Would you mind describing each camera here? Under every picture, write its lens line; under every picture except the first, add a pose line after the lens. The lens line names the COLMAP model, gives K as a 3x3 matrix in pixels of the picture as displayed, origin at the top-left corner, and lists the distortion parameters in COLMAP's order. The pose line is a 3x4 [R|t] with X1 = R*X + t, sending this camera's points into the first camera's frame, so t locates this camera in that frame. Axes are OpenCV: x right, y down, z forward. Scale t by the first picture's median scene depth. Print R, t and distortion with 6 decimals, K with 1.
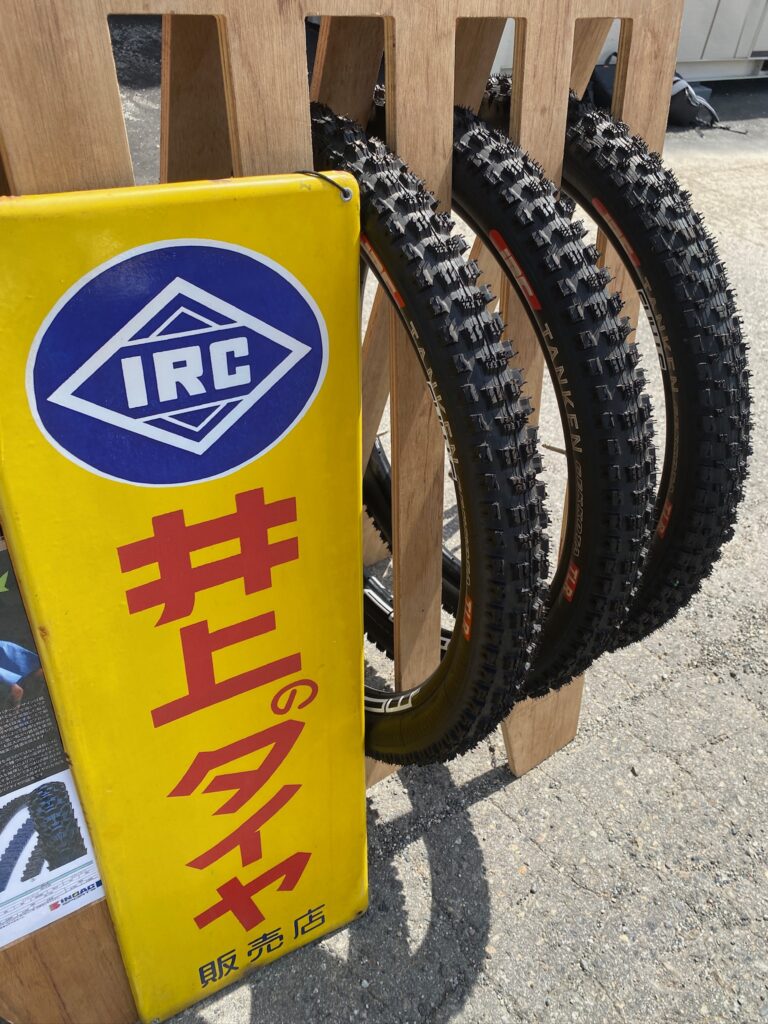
lens RADIAL K [[792.9, 0, 383.8], [0, 792.9, 499.8], [0, 0, 1]] dist [0.004296, -0.002858]
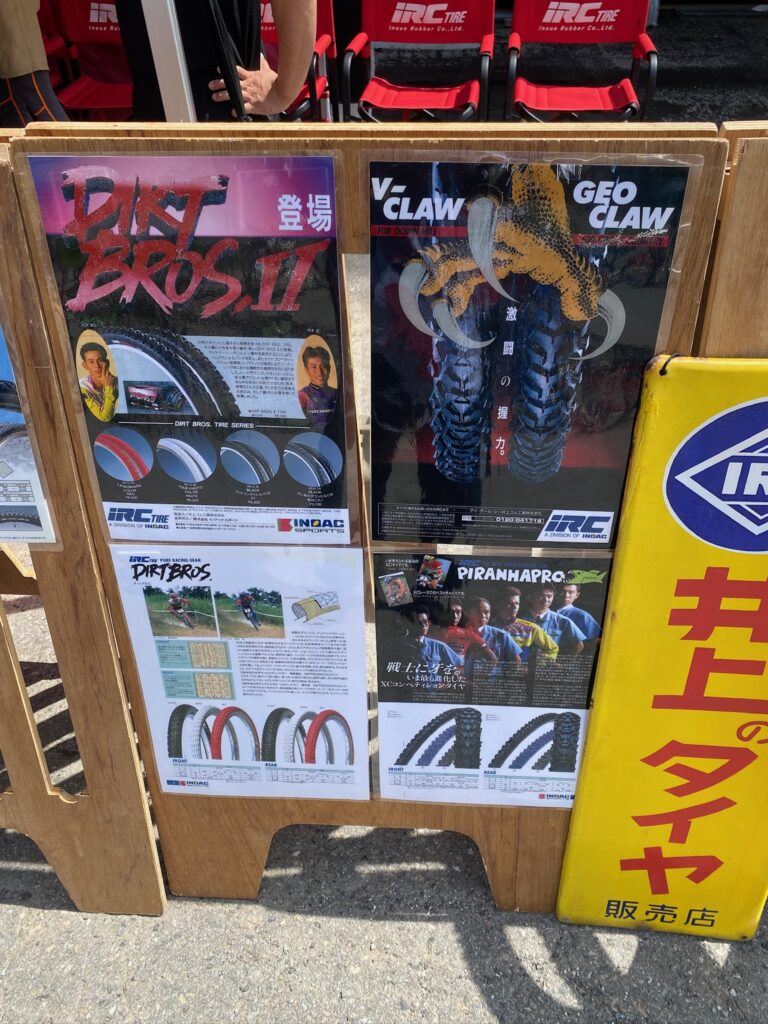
lens RADIAL K [[792.9, 0, 383.8], [0, 792.9, 499.8], [0, 0, 1]] dist [0.004296, -0.002858]
pose [[0.814016, 0.273606, -0.512364, -0.053868], [-0.288539, 0.956048, 0.052121, 0.000709], [0.504106, 0.105409, 0.857185, -0.442980]]
